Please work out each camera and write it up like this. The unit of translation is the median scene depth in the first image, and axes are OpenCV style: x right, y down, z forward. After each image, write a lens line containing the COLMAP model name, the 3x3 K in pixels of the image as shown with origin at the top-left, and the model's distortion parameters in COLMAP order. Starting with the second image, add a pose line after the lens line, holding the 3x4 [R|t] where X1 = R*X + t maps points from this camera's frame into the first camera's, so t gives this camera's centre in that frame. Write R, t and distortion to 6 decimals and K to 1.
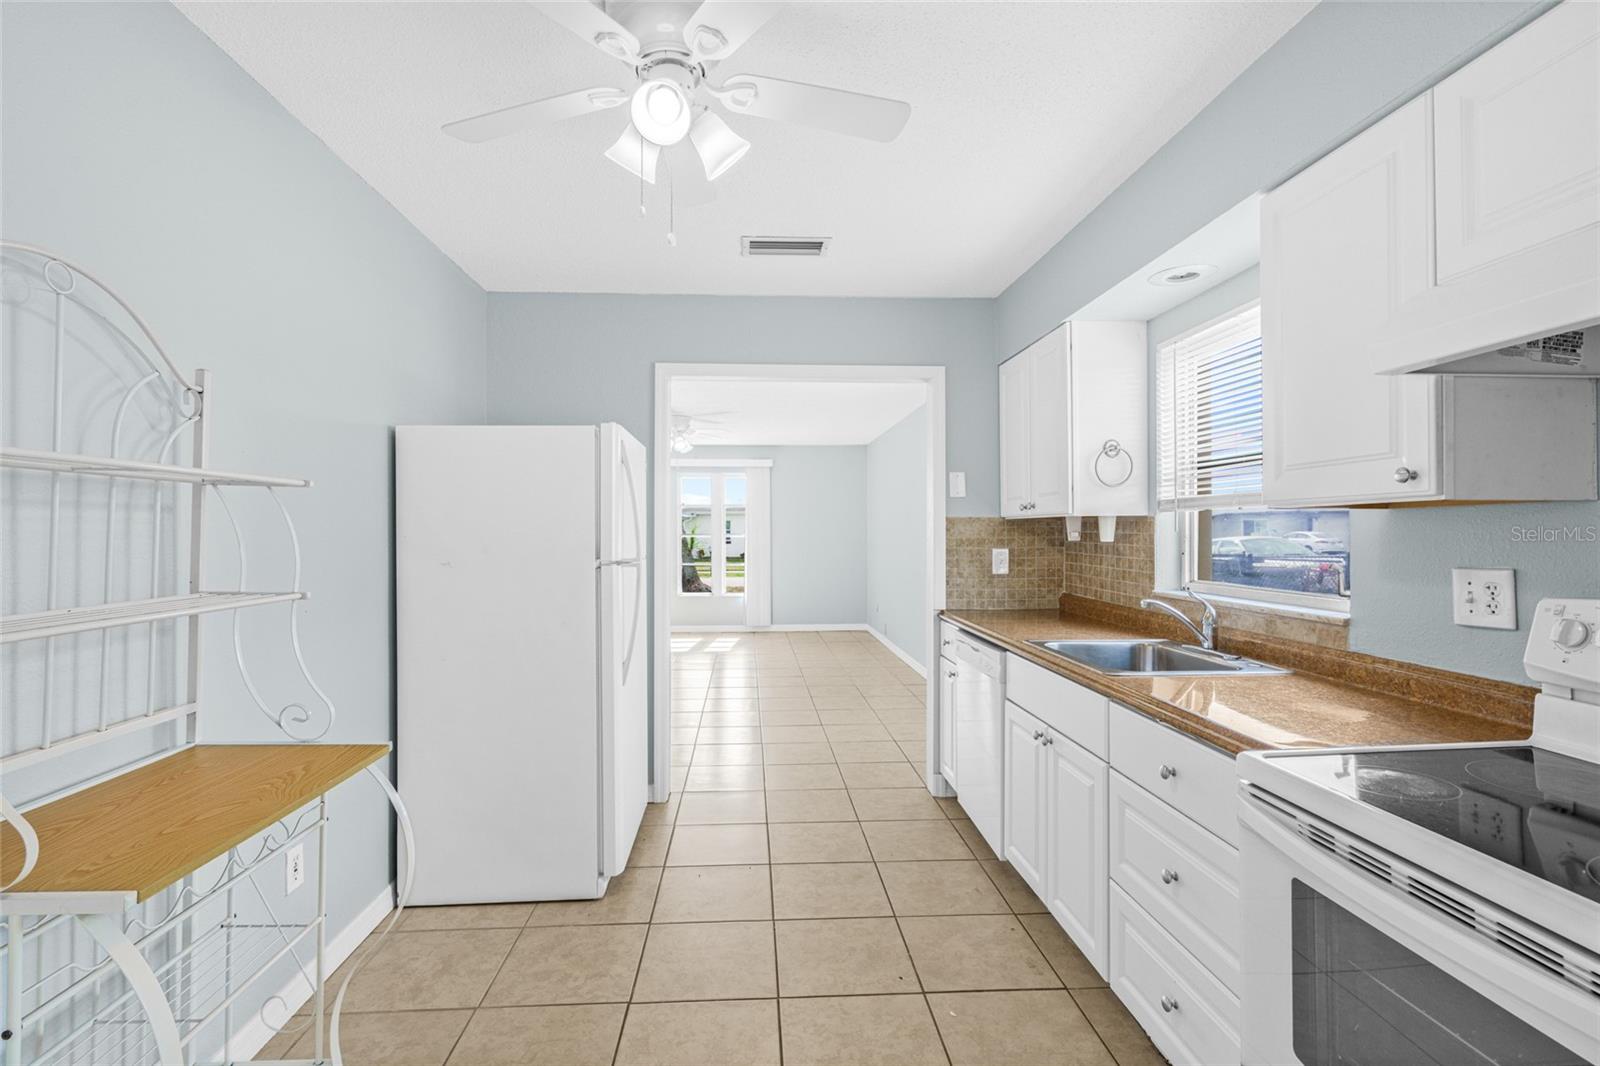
lens RADIAL K [[737.6, 0, 784.6], [0, 737.6, 530.6], [0, 0, 1]] dist [-0.016901, 0.003002]
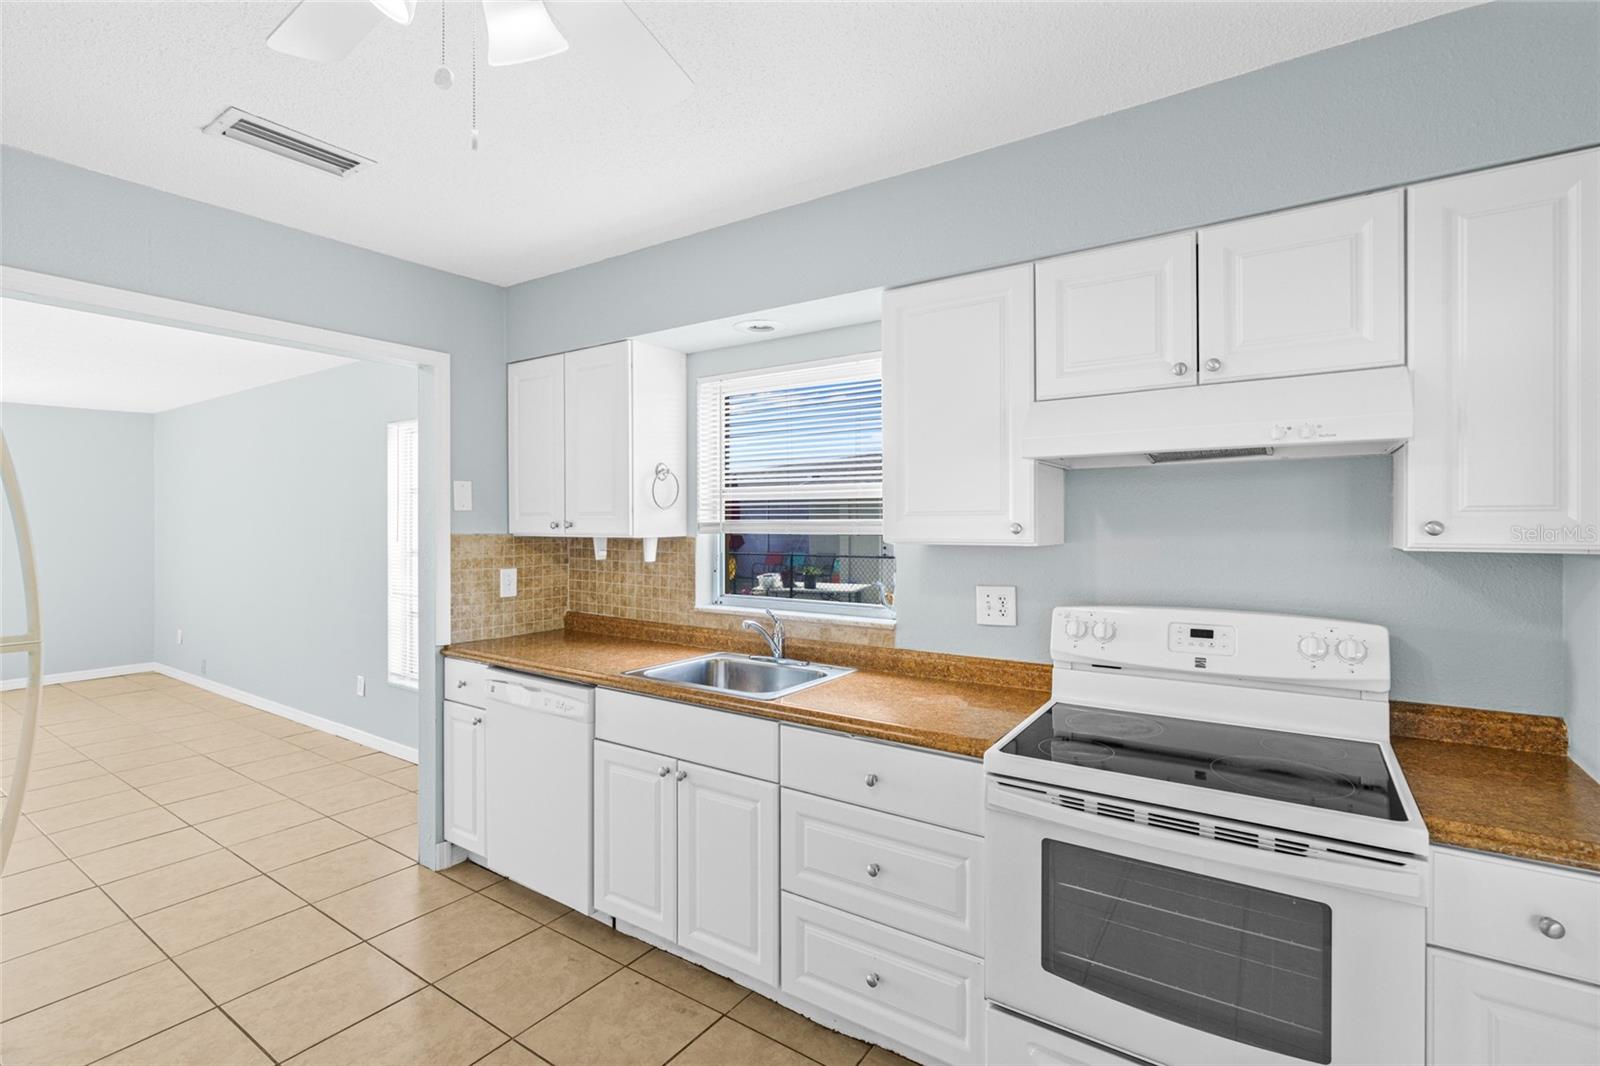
lens RADIAL K [[737.6, 0, 795.9], [0, 737.6, 524.7], [0, 0, 1]] dist [-0.016901, 0.003002]
pose [[0.601823, -0.000108, 0.798629, -0.266394], [-0.003754, 0.999989, 0.002964, -0.041314], [-0.798621, -0.004782, 0.601816, 0.228285]]
